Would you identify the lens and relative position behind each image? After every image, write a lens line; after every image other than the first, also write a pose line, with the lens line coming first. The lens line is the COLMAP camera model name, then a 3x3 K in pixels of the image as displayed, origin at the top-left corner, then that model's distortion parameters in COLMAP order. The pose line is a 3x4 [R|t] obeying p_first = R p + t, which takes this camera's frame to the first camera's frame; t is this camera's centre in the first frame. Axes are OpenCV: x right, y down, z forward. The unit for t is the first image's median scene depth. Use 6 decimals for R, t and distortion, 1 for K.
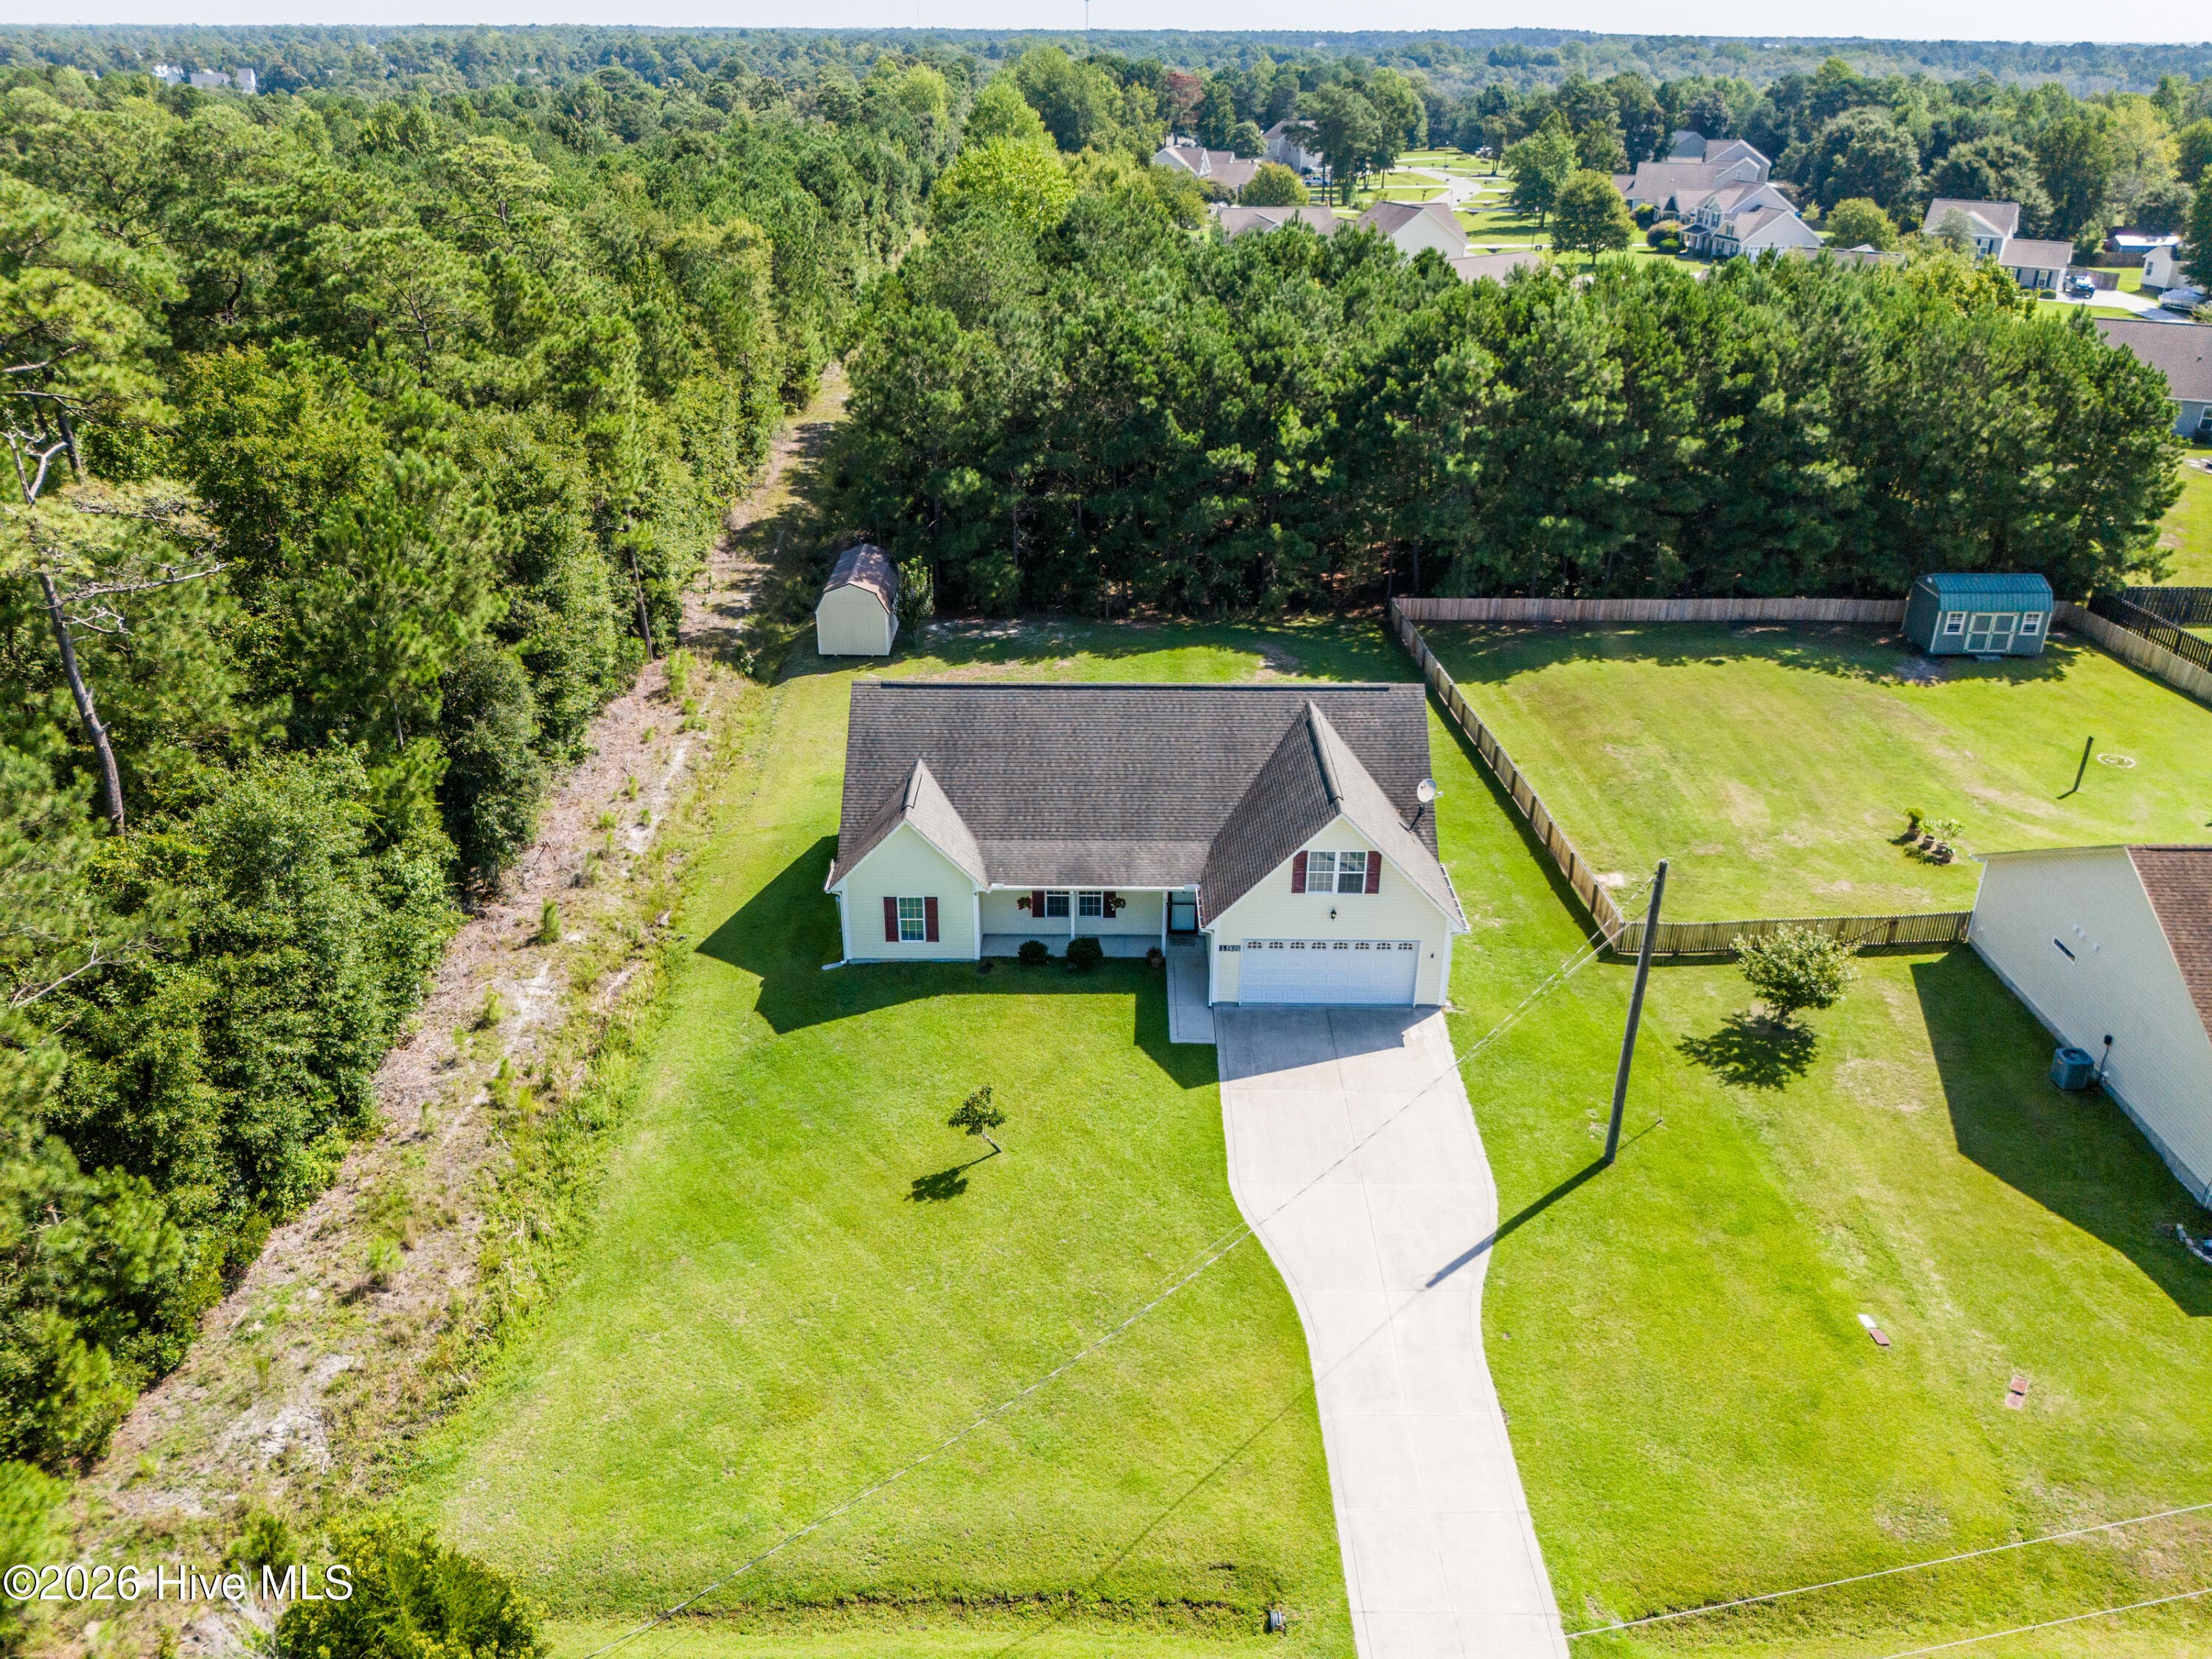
lens RADIAL K [[1653.9, 0, 1106.0], [0, 1653.9, 829.5], [0, 0, 1]] dist [0.037997, -0.051612]
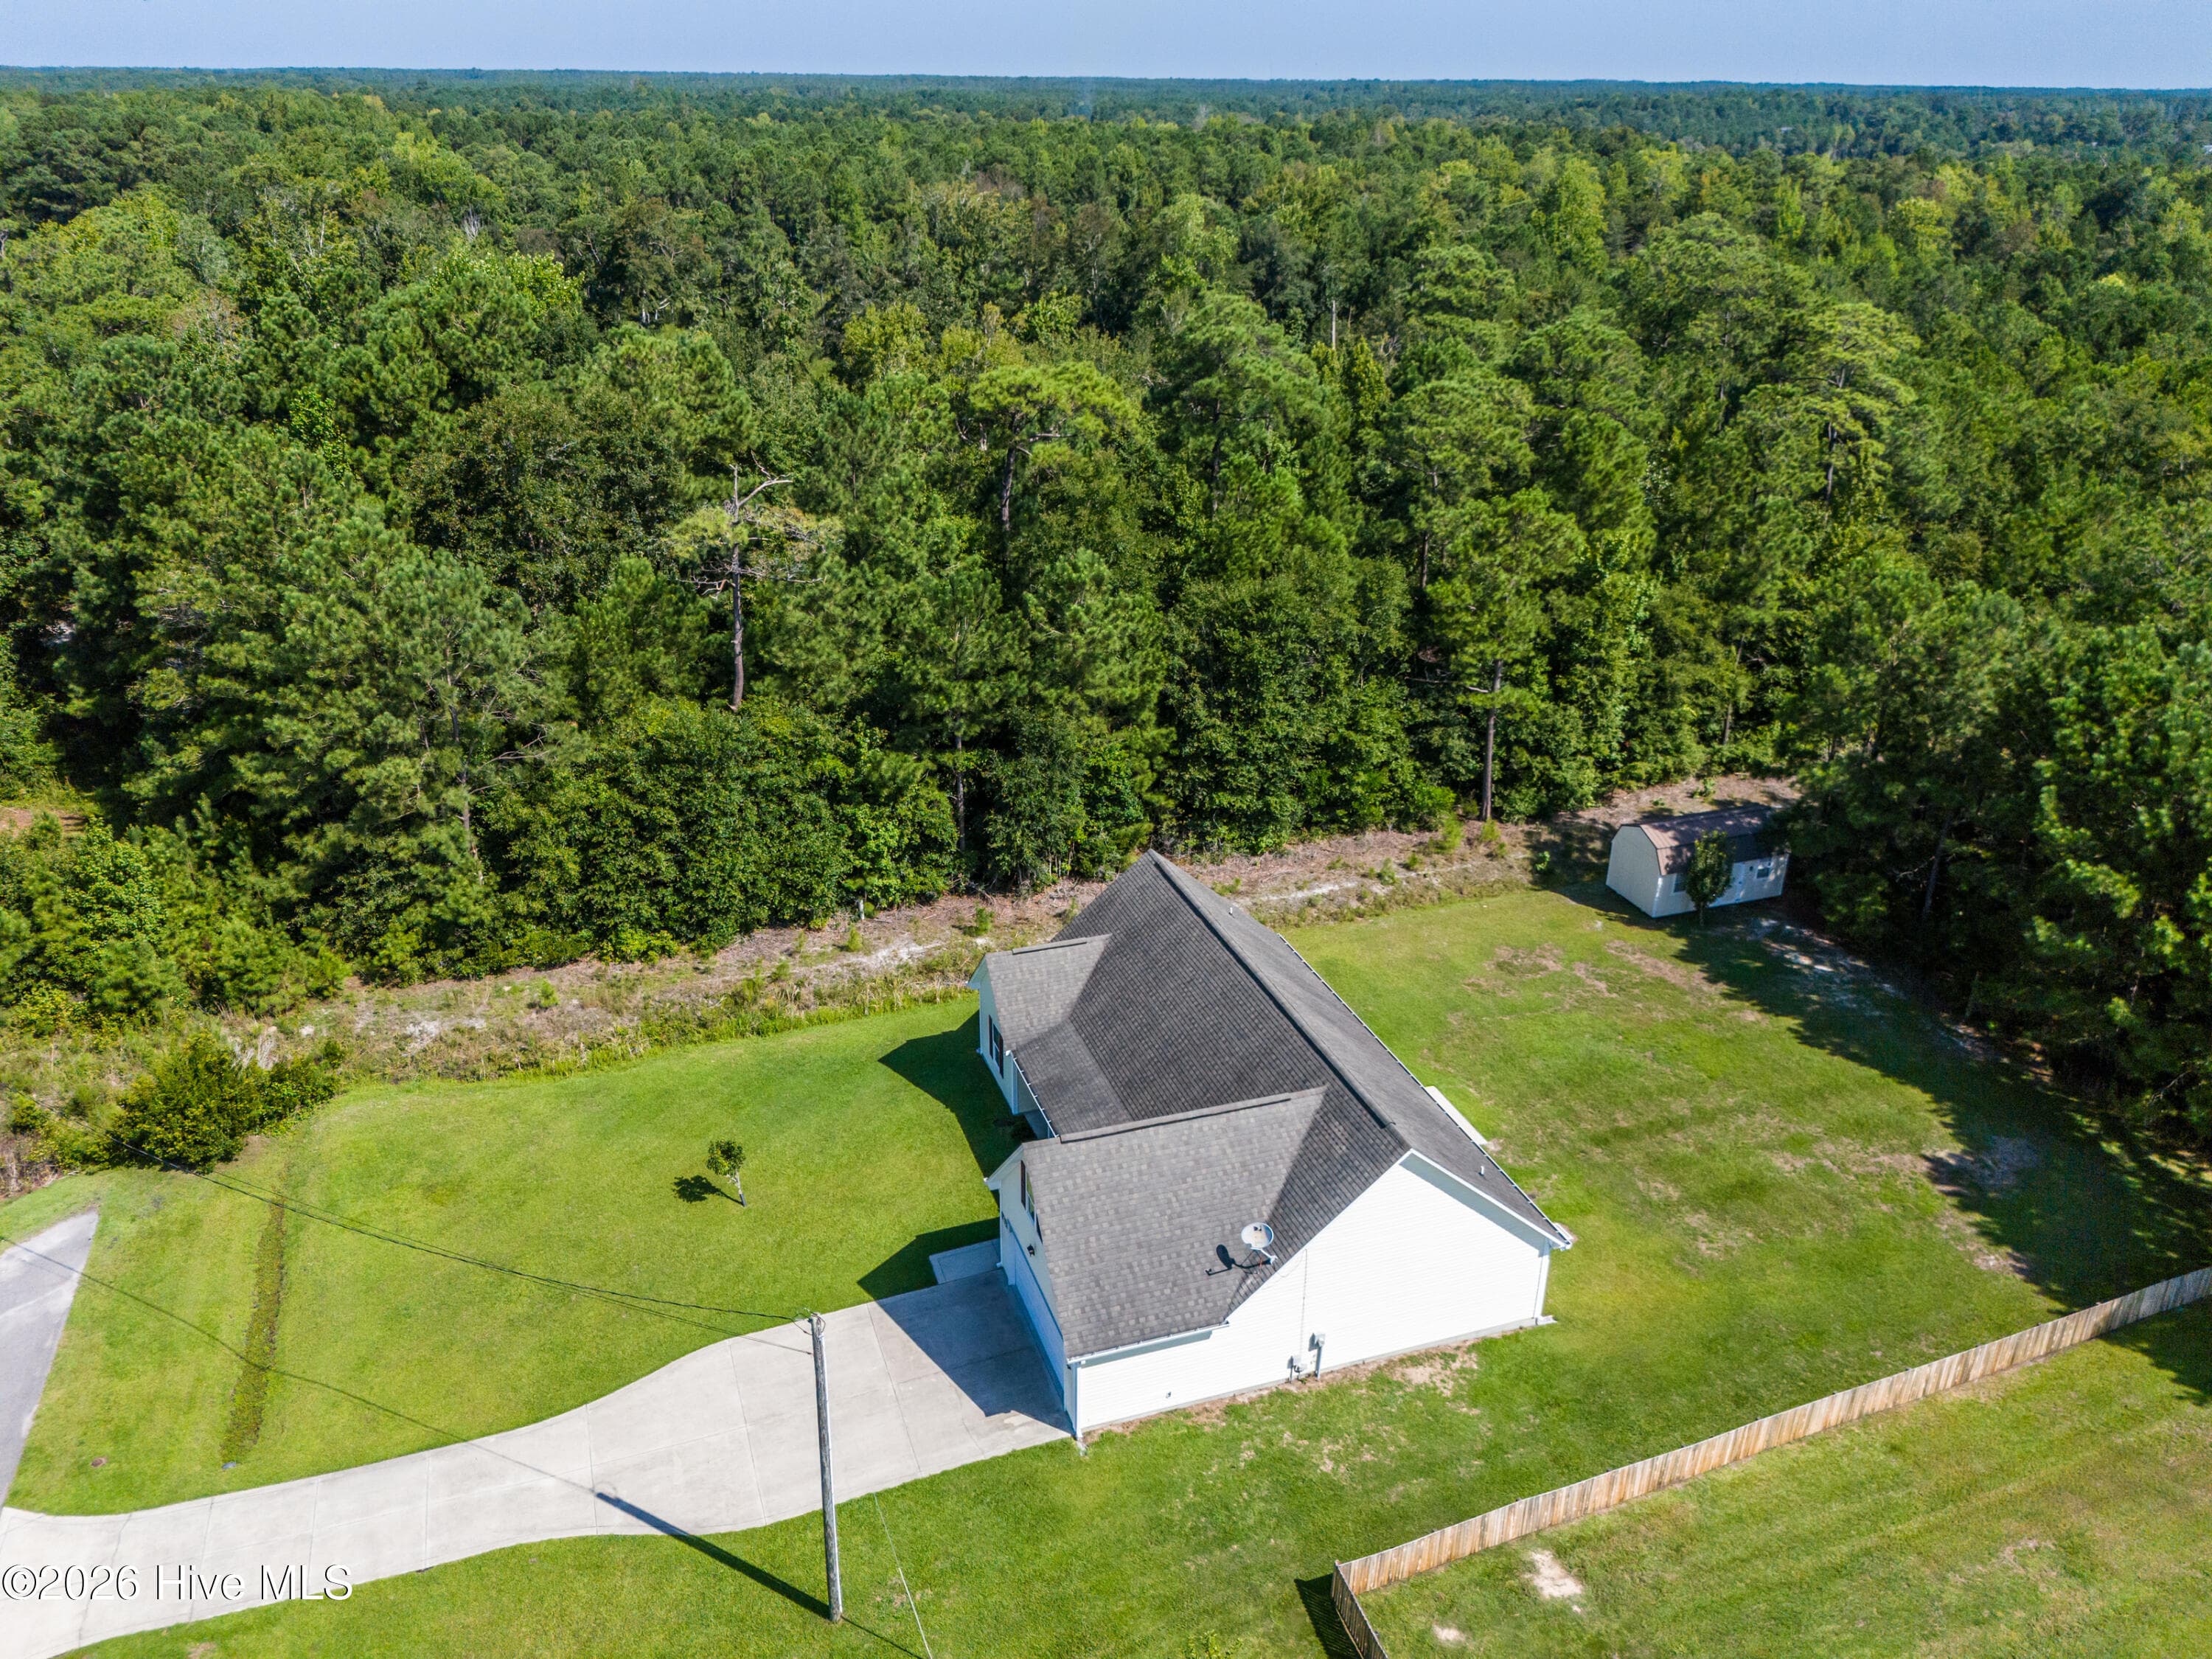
lens RADIAL K [[1685.1, 0, 1106.0], [0, 1685.1, 829.5], [0, 0, 1]] dist [0.064936, -0.091996]
pose [[0.334035, 0.386439, -0.859701, 0.814975], [-0.414556, 0.879370, 0.234205, -0.365632], [0.846501, 0.278161, 0.453941, 0.514079]]
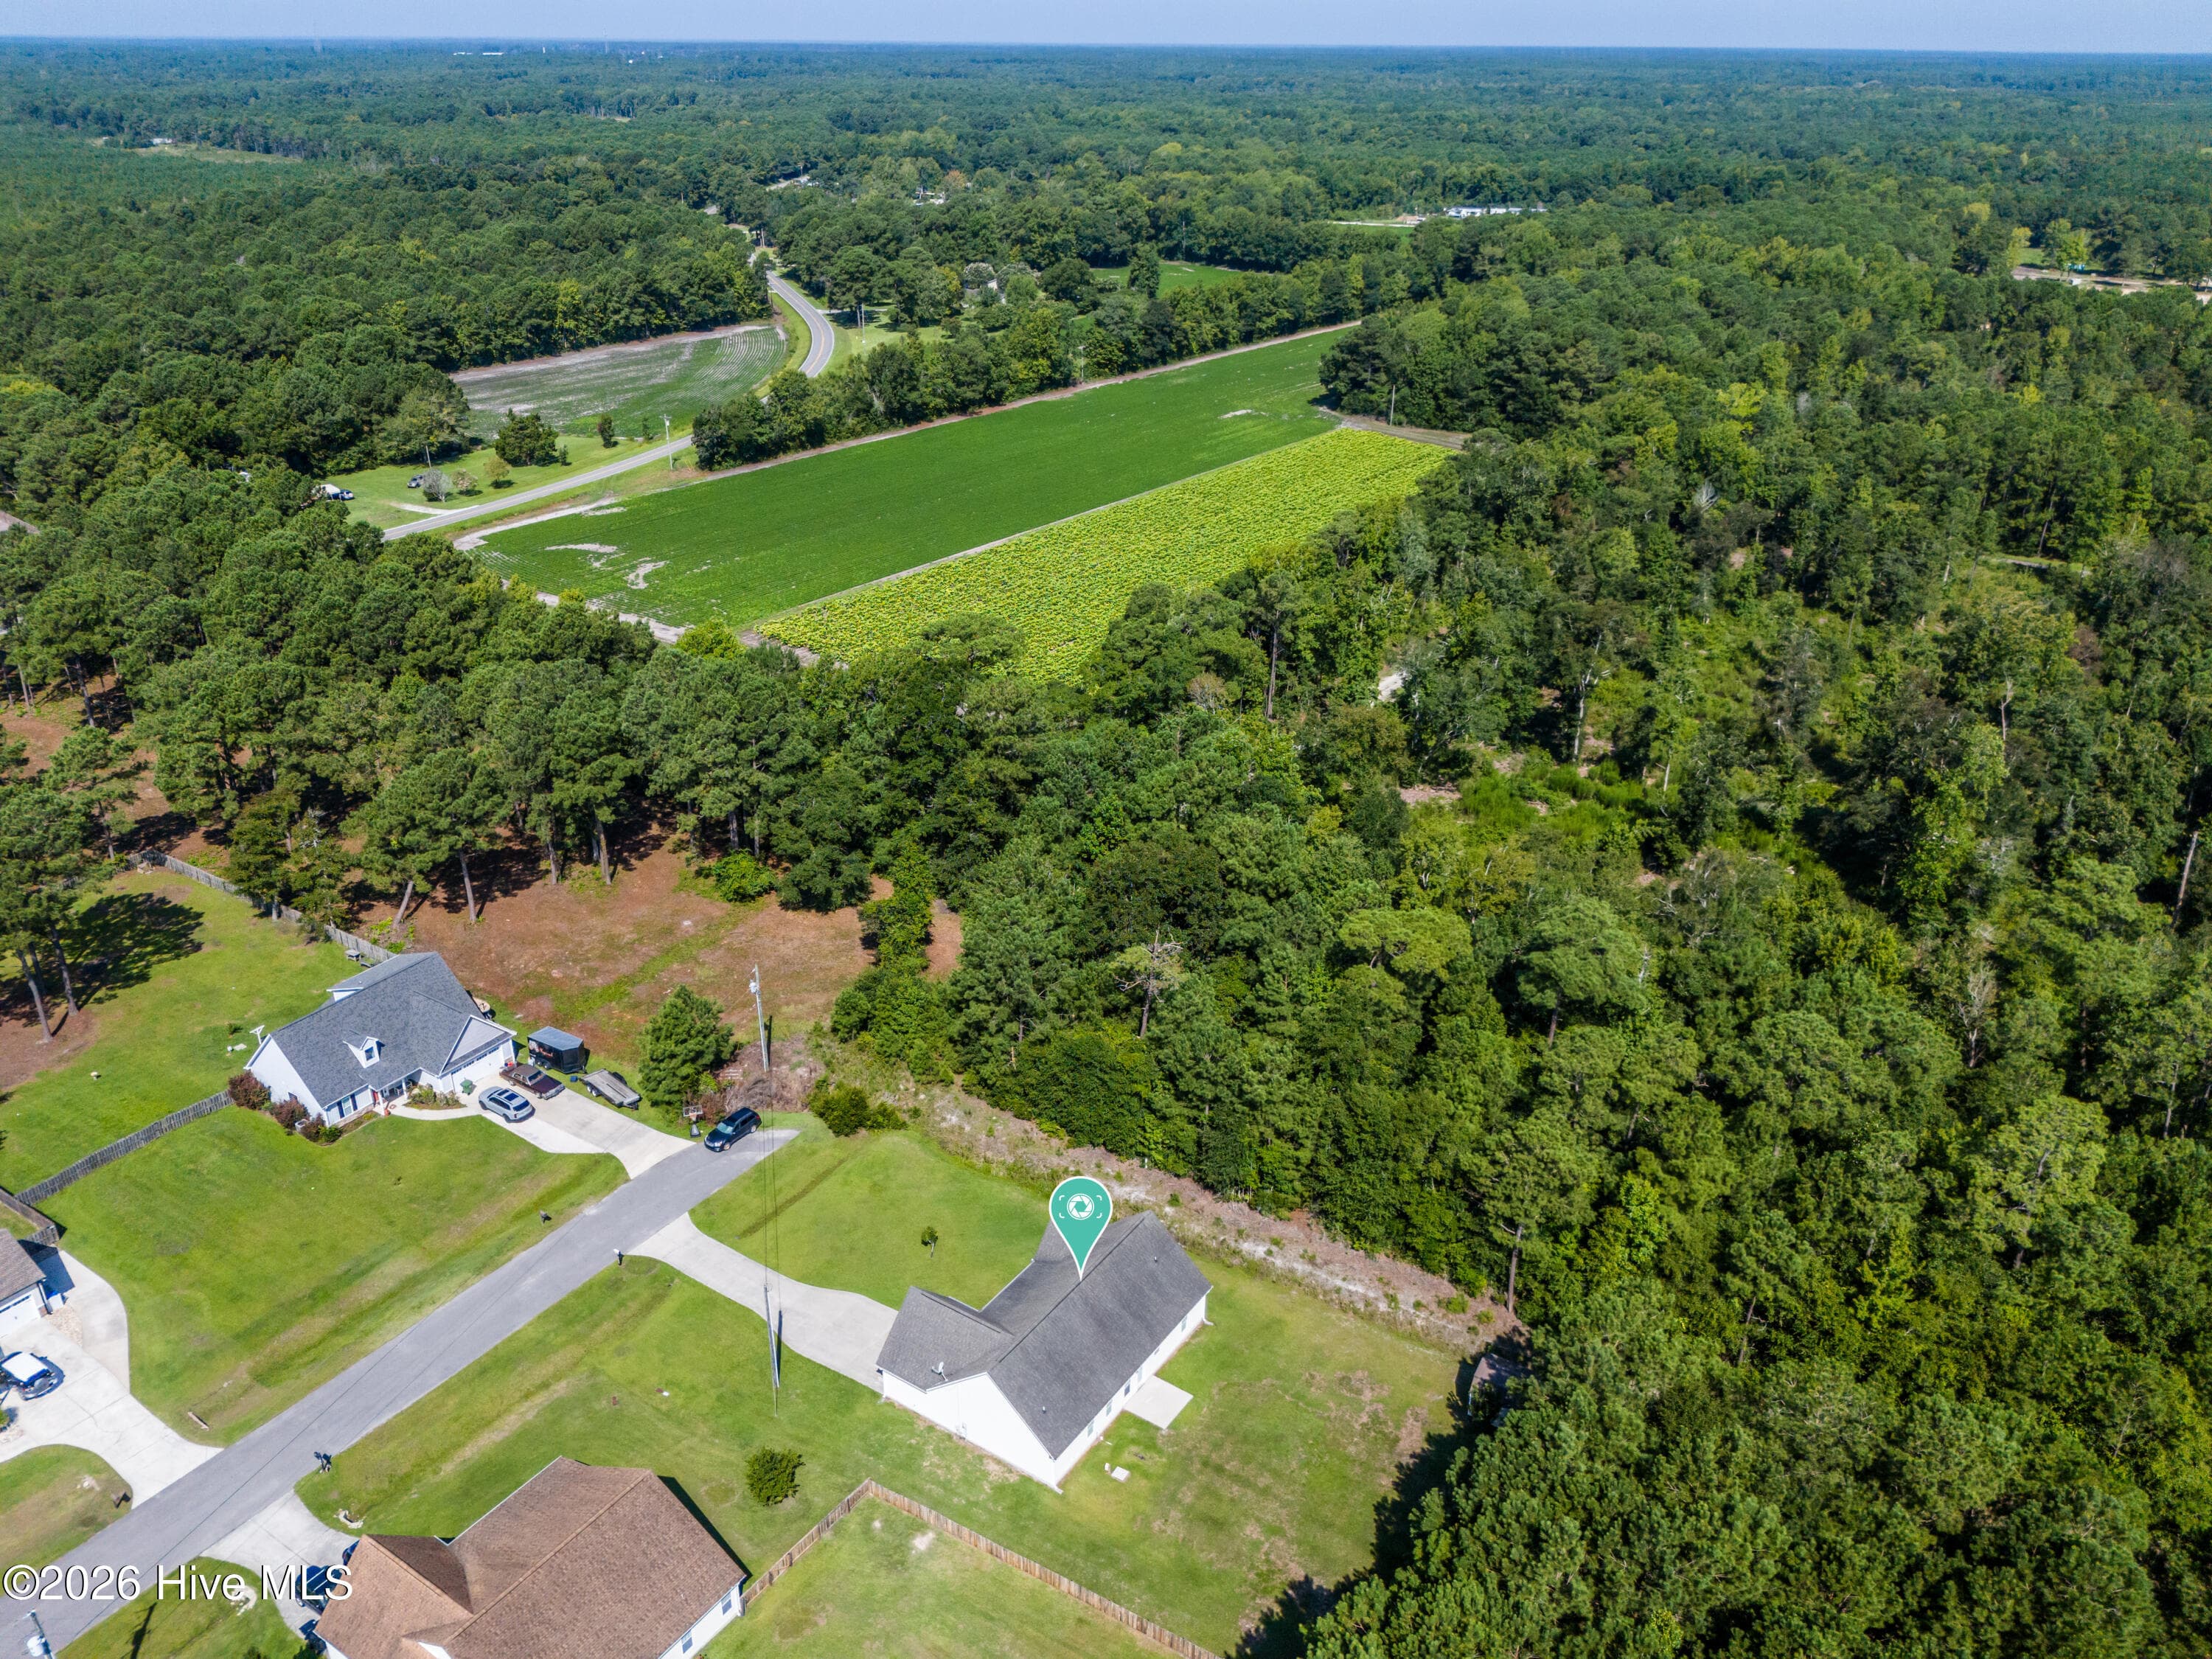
lens RADIAL K [[1653.9, 0, 1106.0], [0, 1653.9, 829.5], [0, 0, 1]] dist [0.037997, -0.051612]
pose [[-0.550059, 0.353576, -0.756583, 1.408894], [-0.367254, 0.711236, 0.599389, -1.811064], [0.750040, 0.607558, -0.261370, 1.302989]]
